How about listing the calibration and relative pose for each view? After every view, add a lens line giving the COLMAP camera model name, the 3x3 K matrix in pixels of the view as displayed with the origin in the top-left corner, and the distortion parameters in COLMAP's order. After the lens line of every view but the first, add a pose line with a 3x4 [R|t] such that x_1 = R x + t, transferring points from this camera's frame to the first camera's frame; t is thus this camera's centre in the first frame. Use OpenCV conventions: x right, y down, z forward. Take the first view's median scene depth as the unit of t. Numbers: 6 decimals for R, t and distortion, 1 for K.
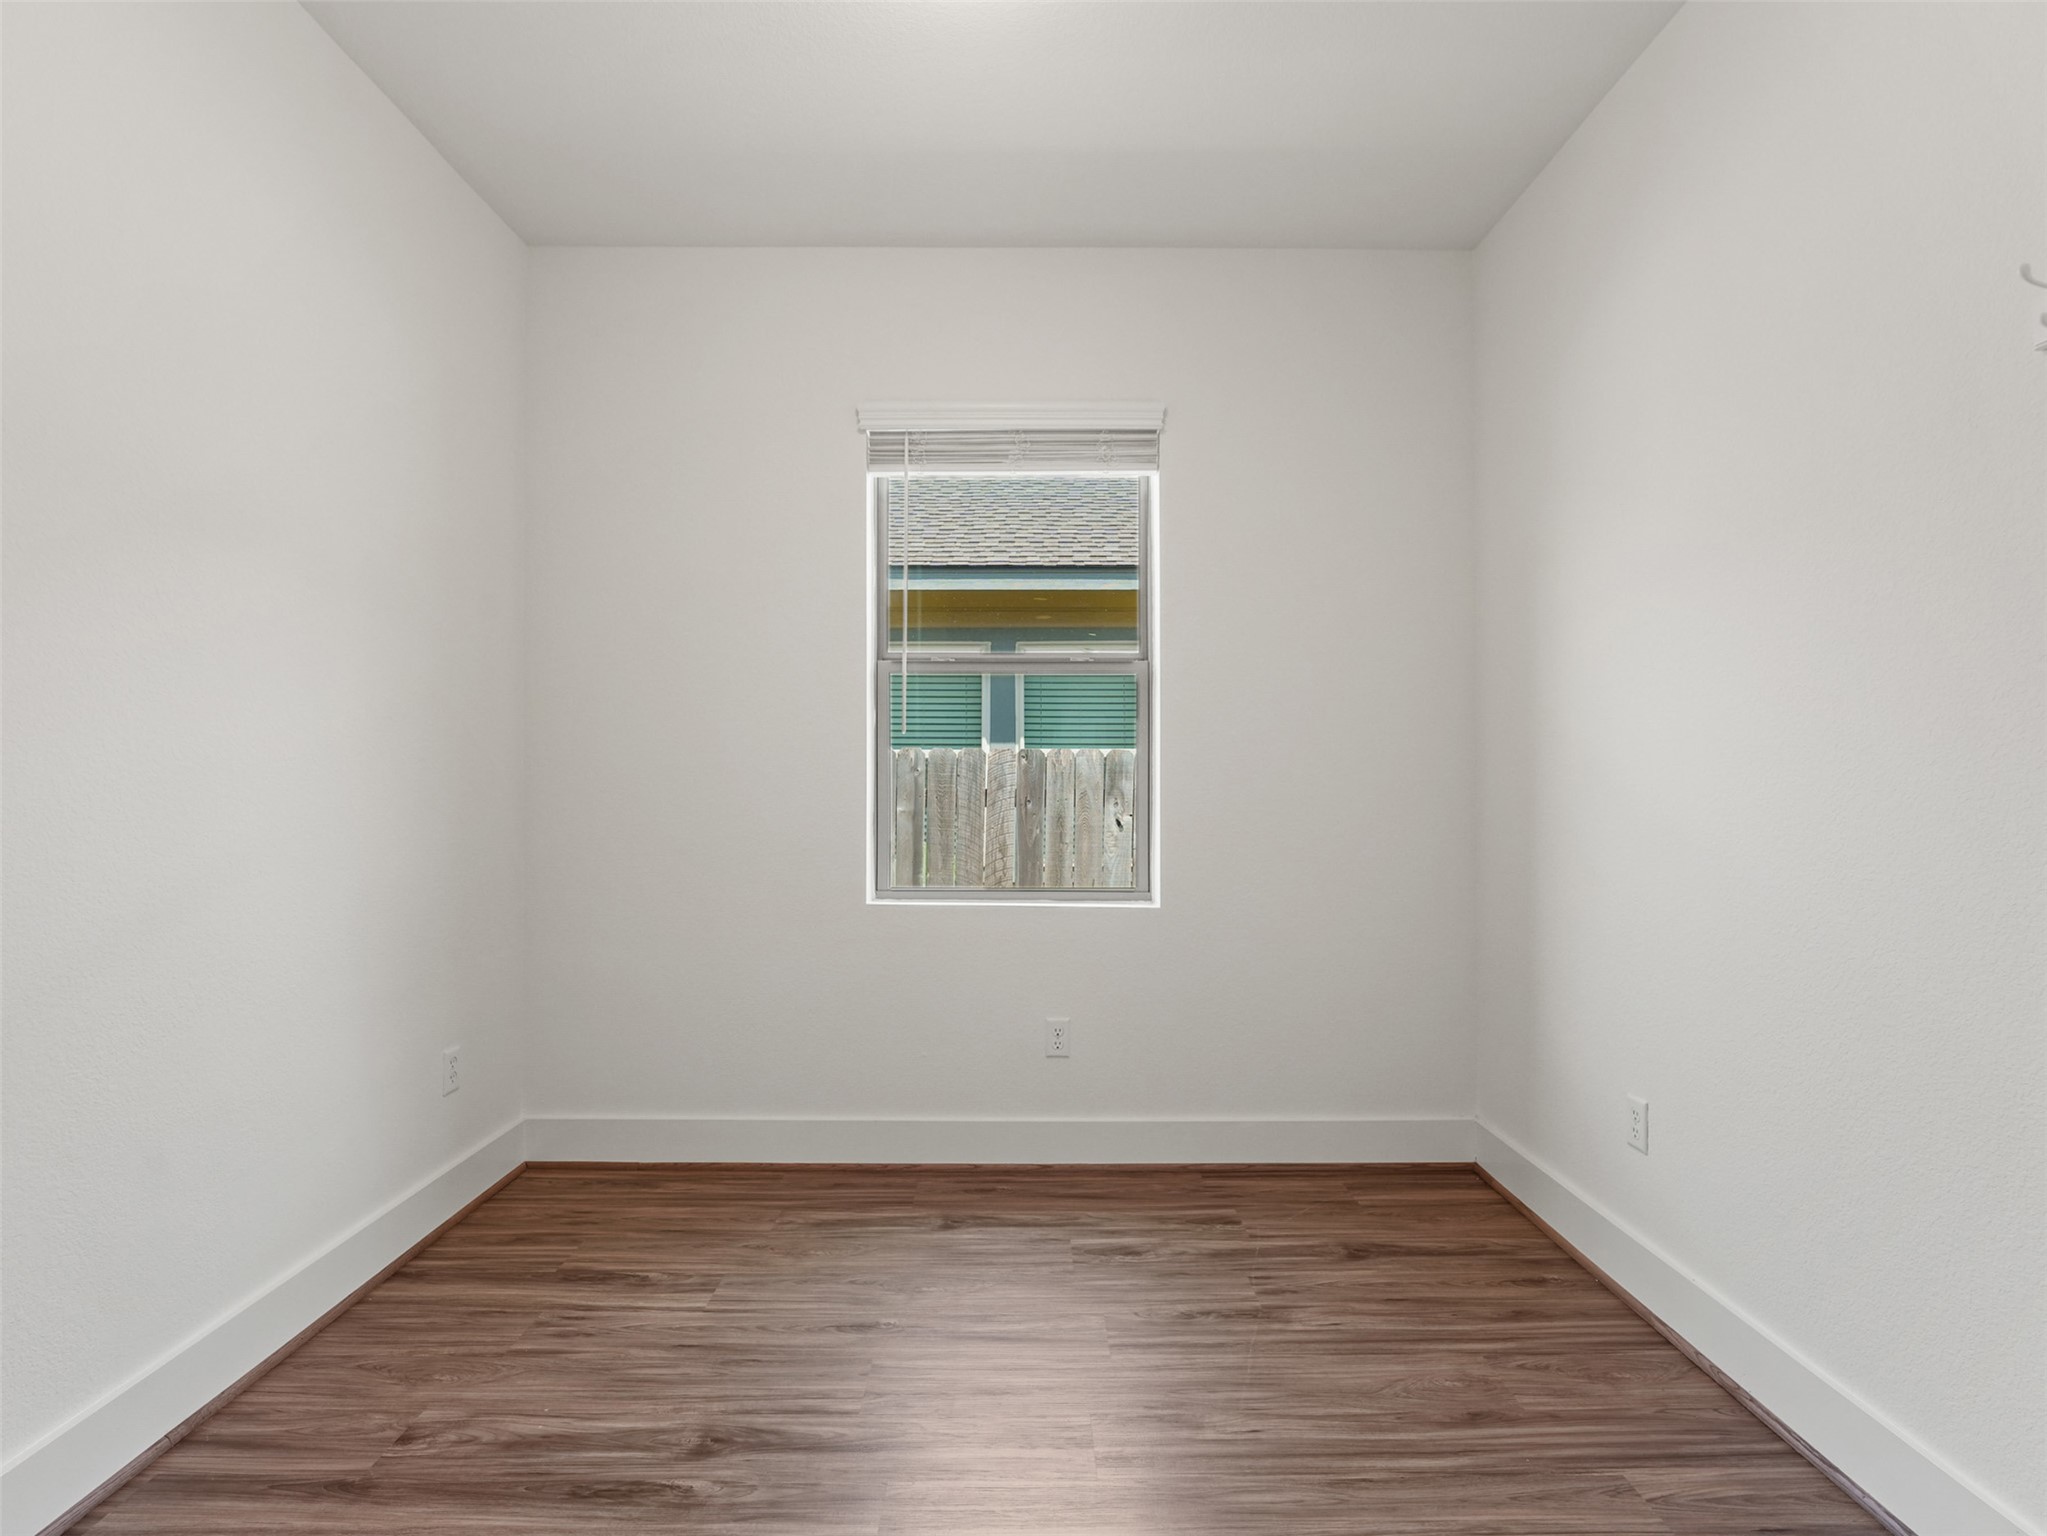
lens RADIAL K [[895.0, 0, 1024.2], [0, 895.0, 763.1], [0, 0, 1]] dist [0.000045, 0.000000]
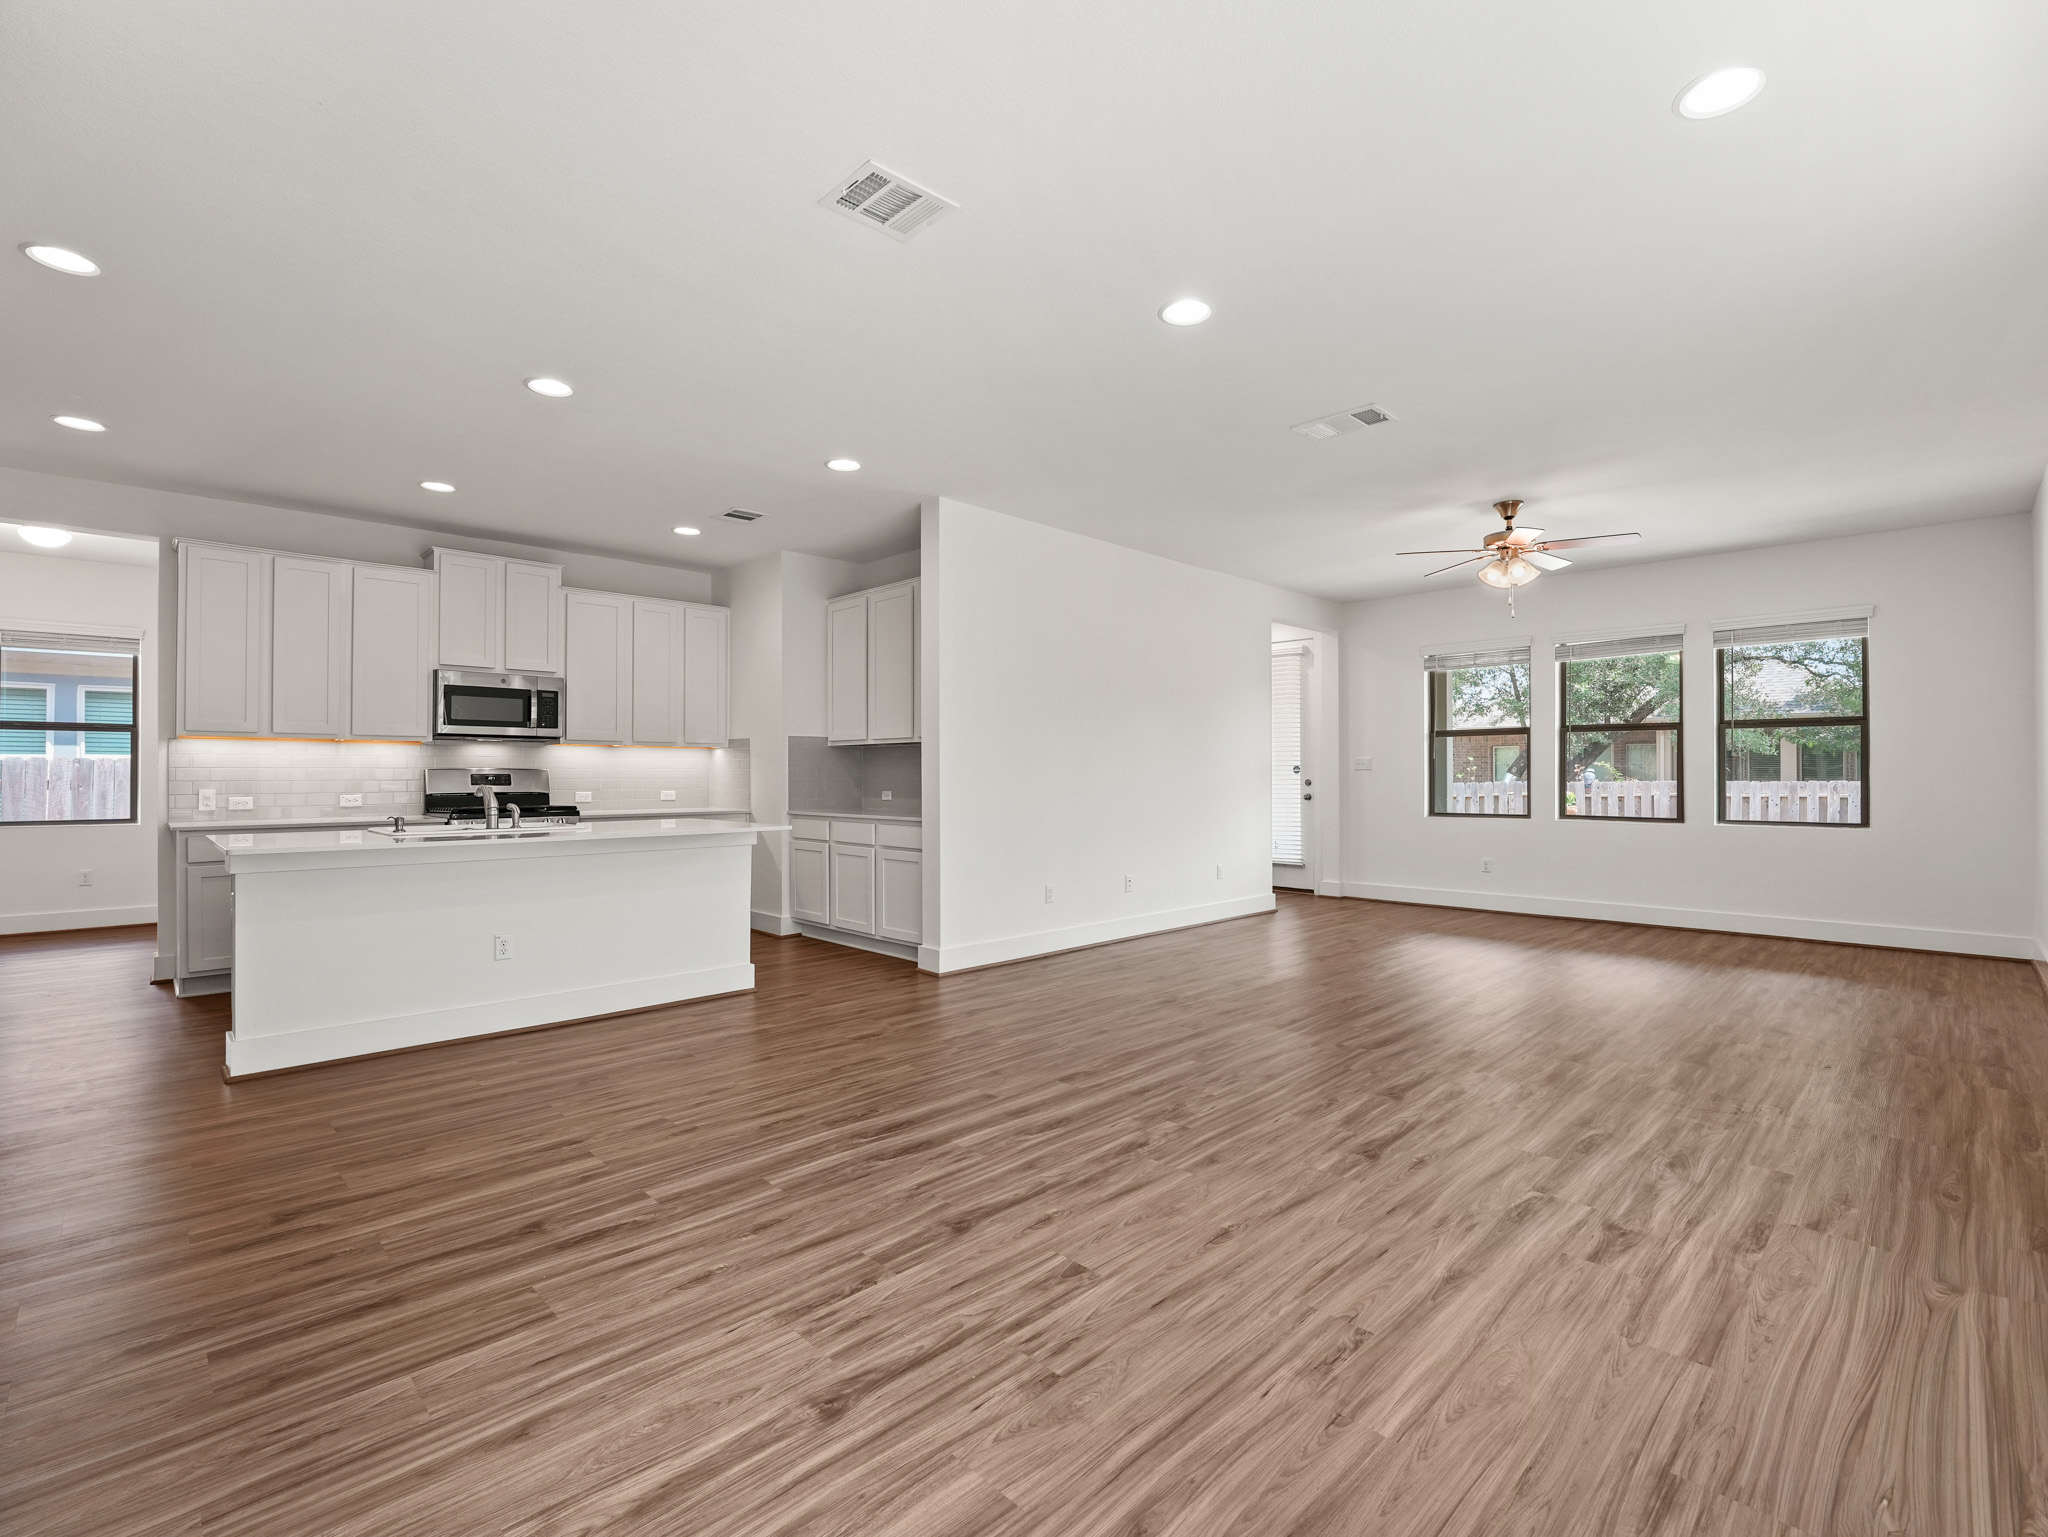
lens RADIAL K [[926.9, 0, 1023.7], [0, 926.9, 773.9], [0, 0, 1]] dist [-0.003382, -0.000406]
pose [[0.732135, 0.005237, 0.681139, 0.136308], [0.001258, 0.999958, -0.009041, 0.036603], [-0.681158, 0.007476, 0.732098, -1.798759]]
